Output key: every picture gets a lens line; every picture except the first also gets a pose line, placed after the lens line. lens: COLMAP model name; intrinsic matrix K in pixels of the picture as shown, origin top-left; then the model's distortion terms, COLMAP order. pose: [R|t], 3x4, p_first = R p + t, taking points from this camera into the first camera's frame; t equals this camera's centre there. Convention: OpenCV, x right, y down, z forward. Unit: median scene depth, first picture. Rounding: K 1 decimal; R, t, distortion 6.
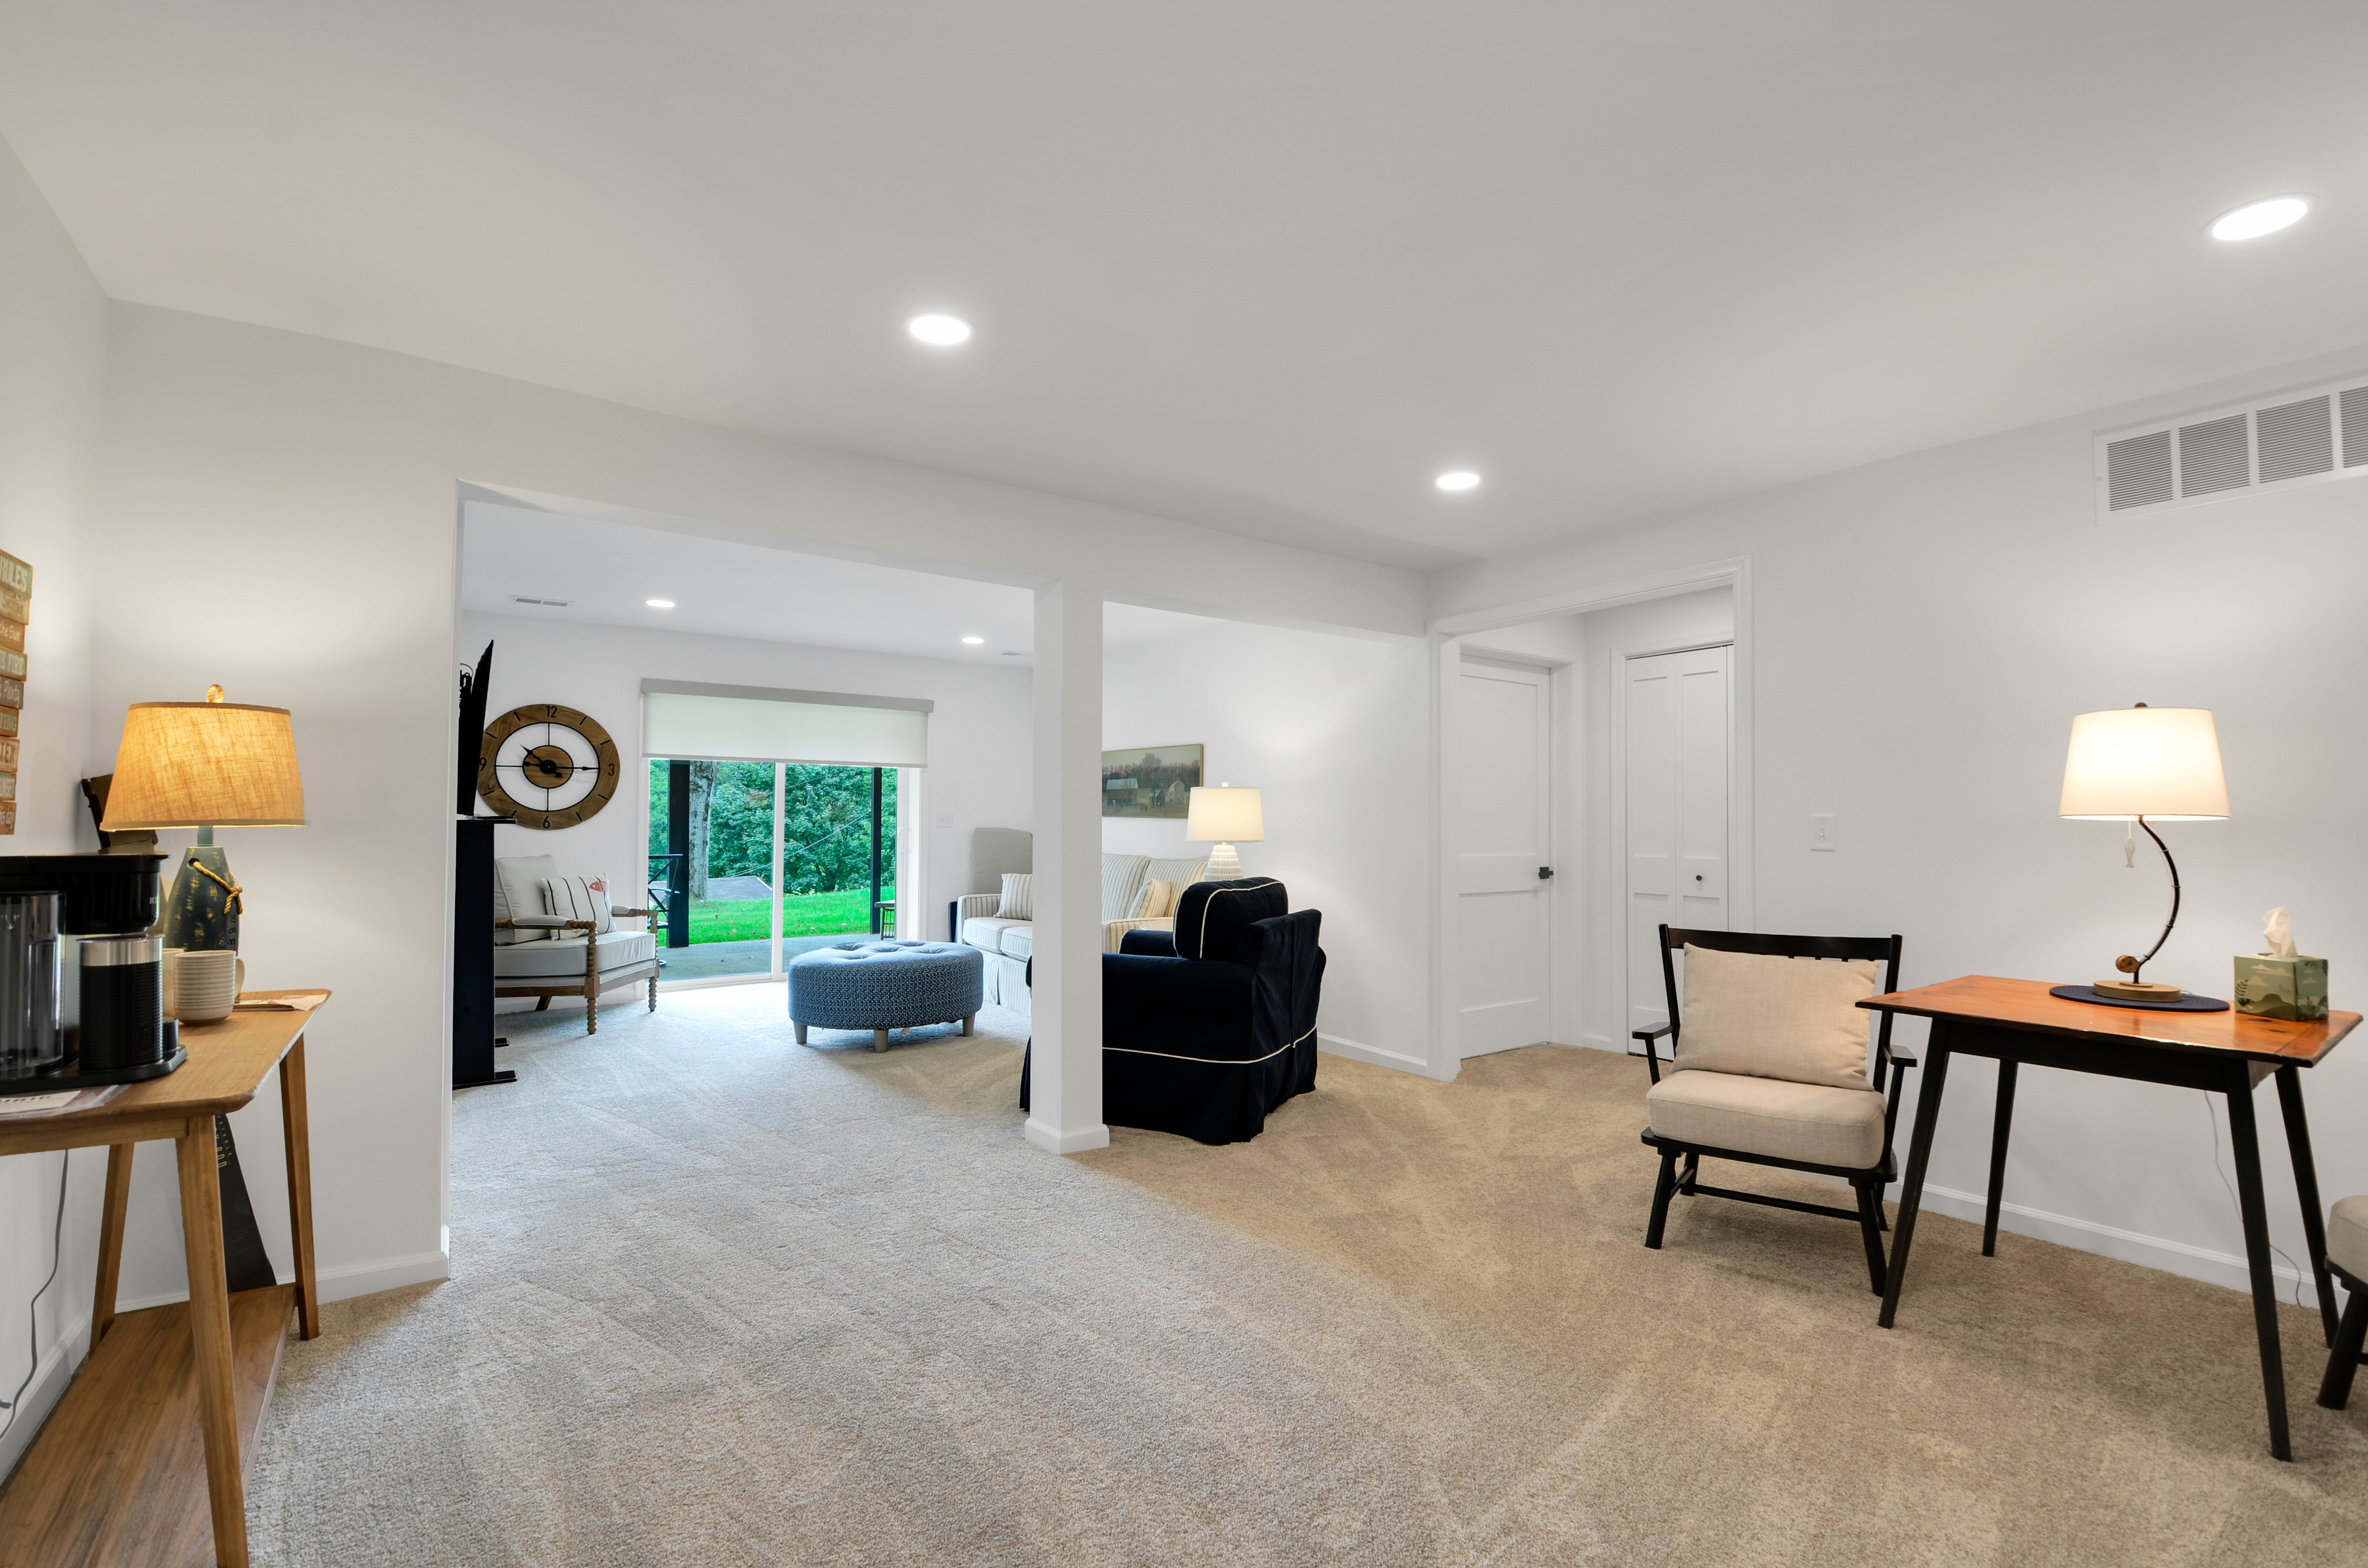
lens RADIAL K [[1028.2, 0, 1185.1], [0, 1028.2, 798.5], [0, 0, 1]] dist [0.016820, -0.022746]
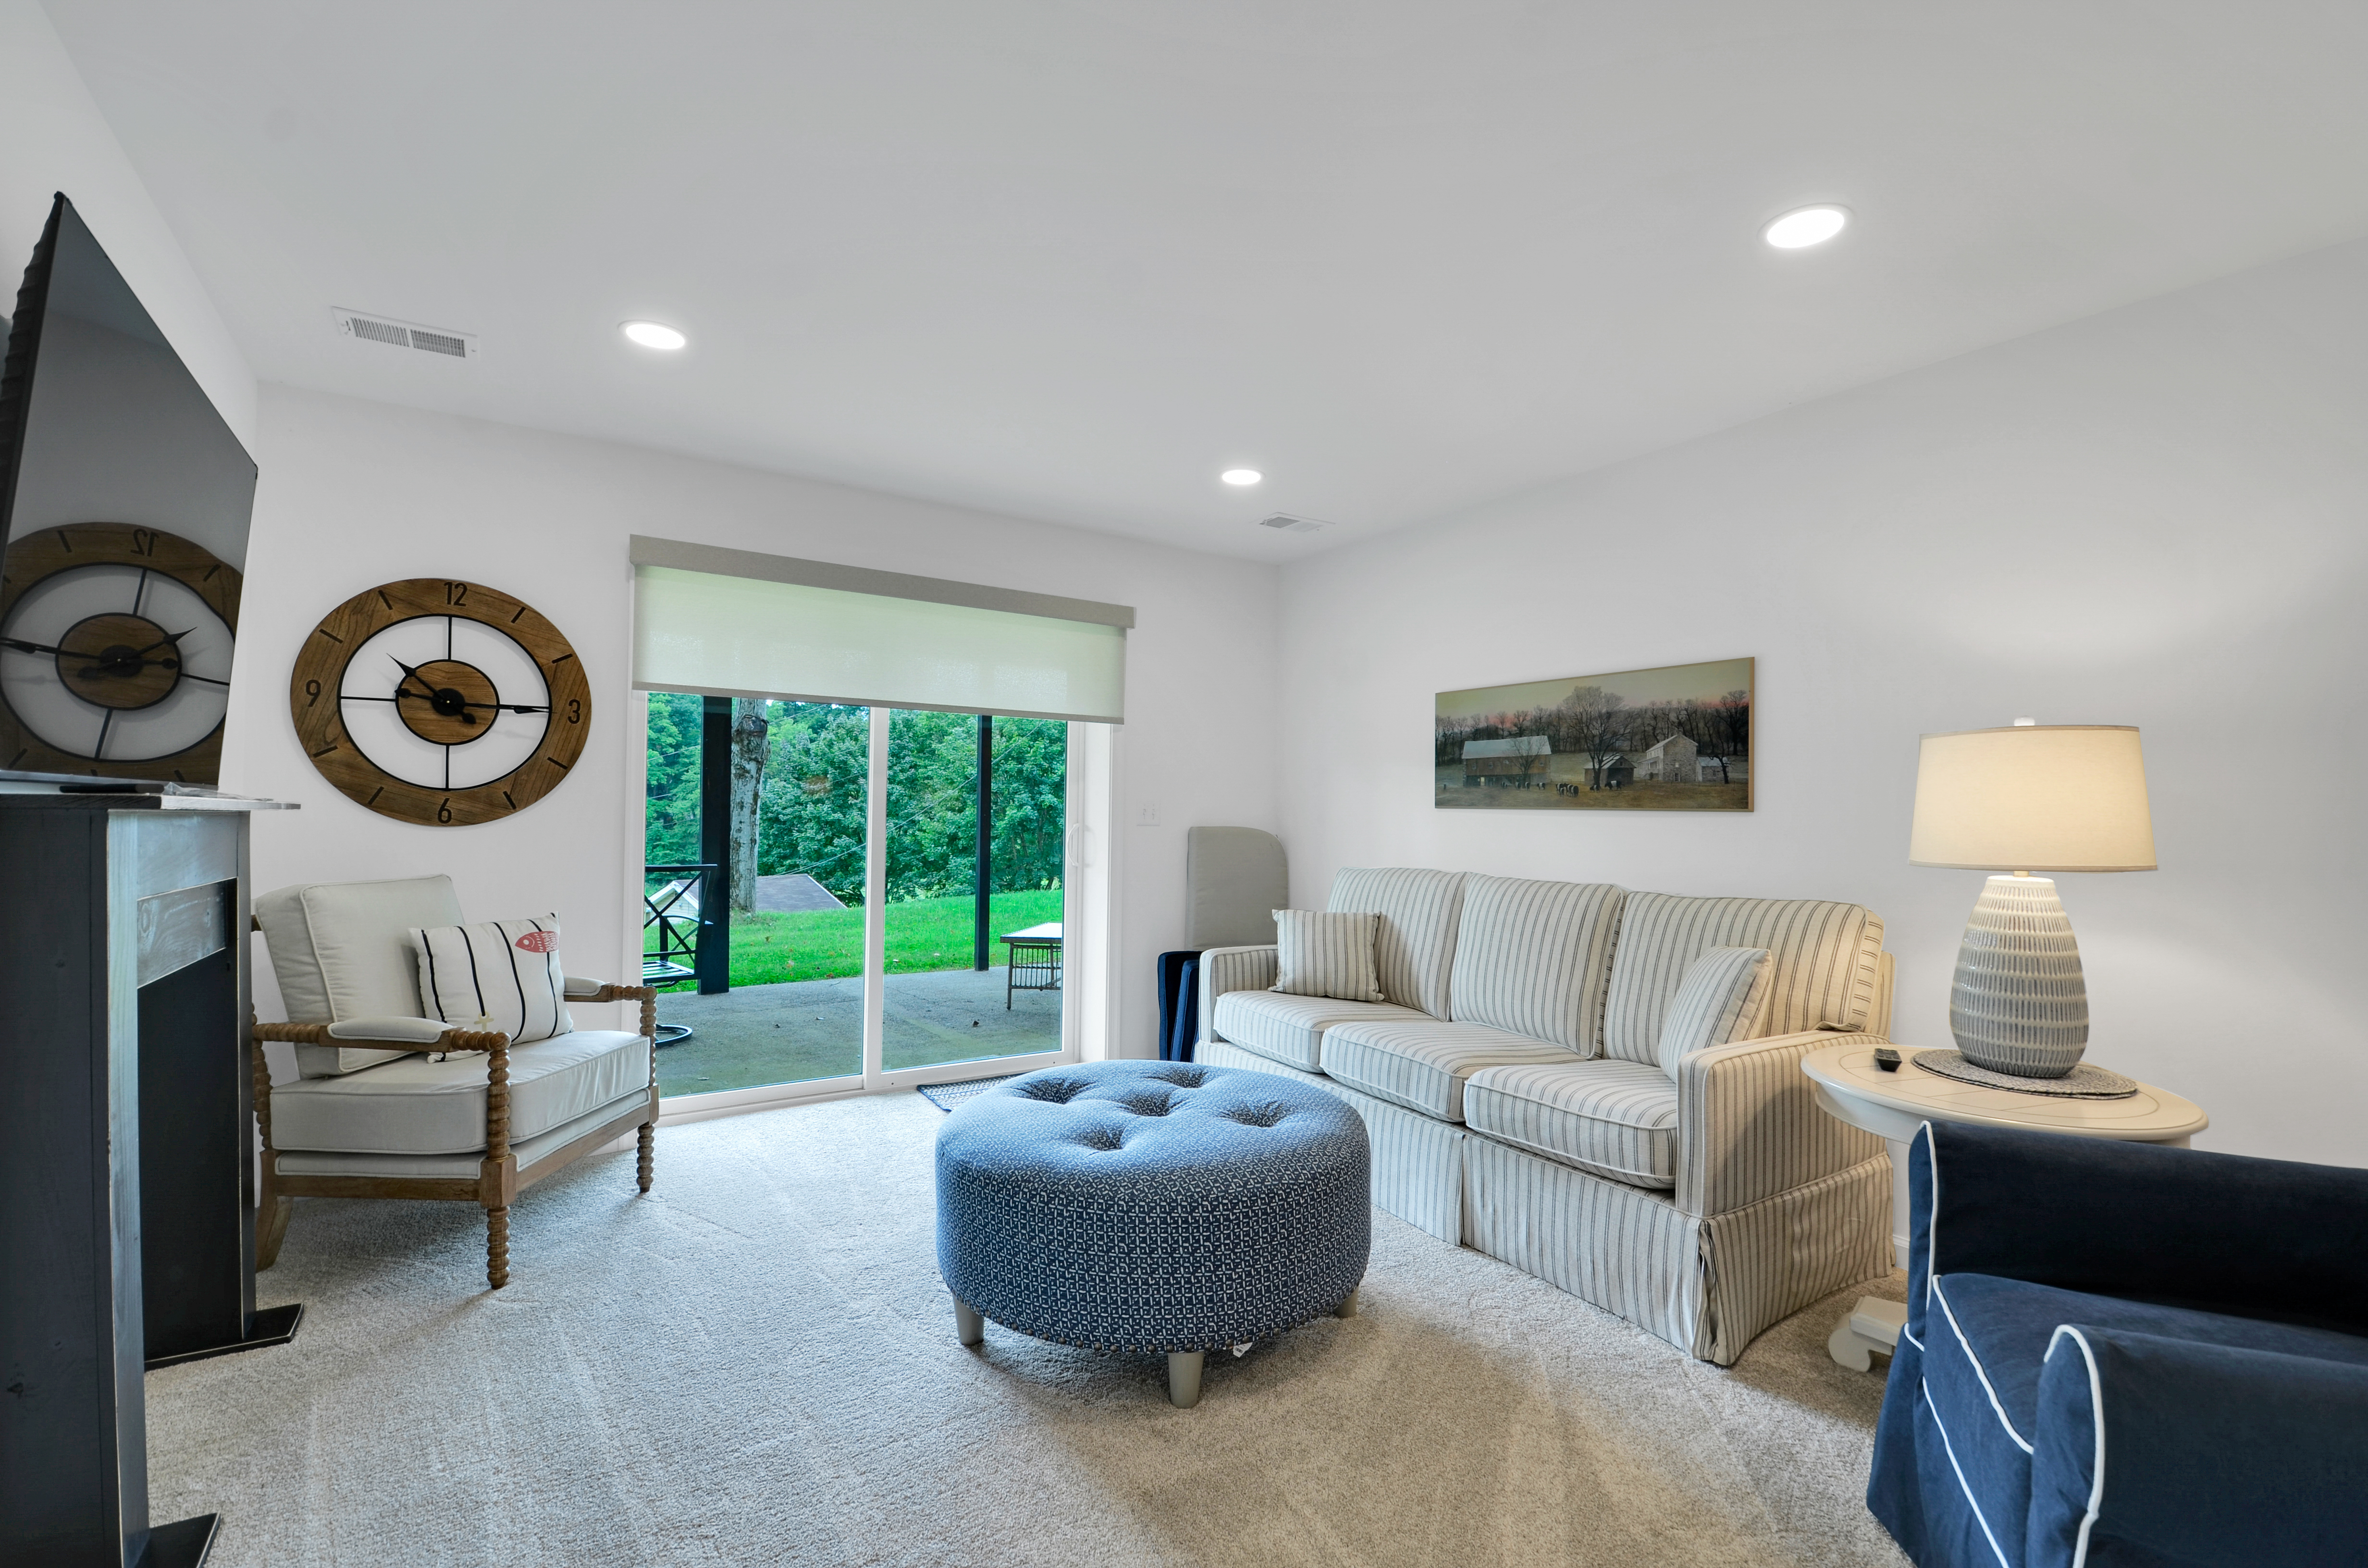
lens RADIAL K [[1028.2, 0, 1185.1], [0, 1028.2, 798.5], [0, 0, 1]] dist [0.016820, -0.022746]
pose [[0.999176, 0.005277, -0.040250, -0.228483], [-0.005186, 0.999984, 0.002382, 0.013462], [0.040262, -0.002171, 0.999187, 0.495907]]
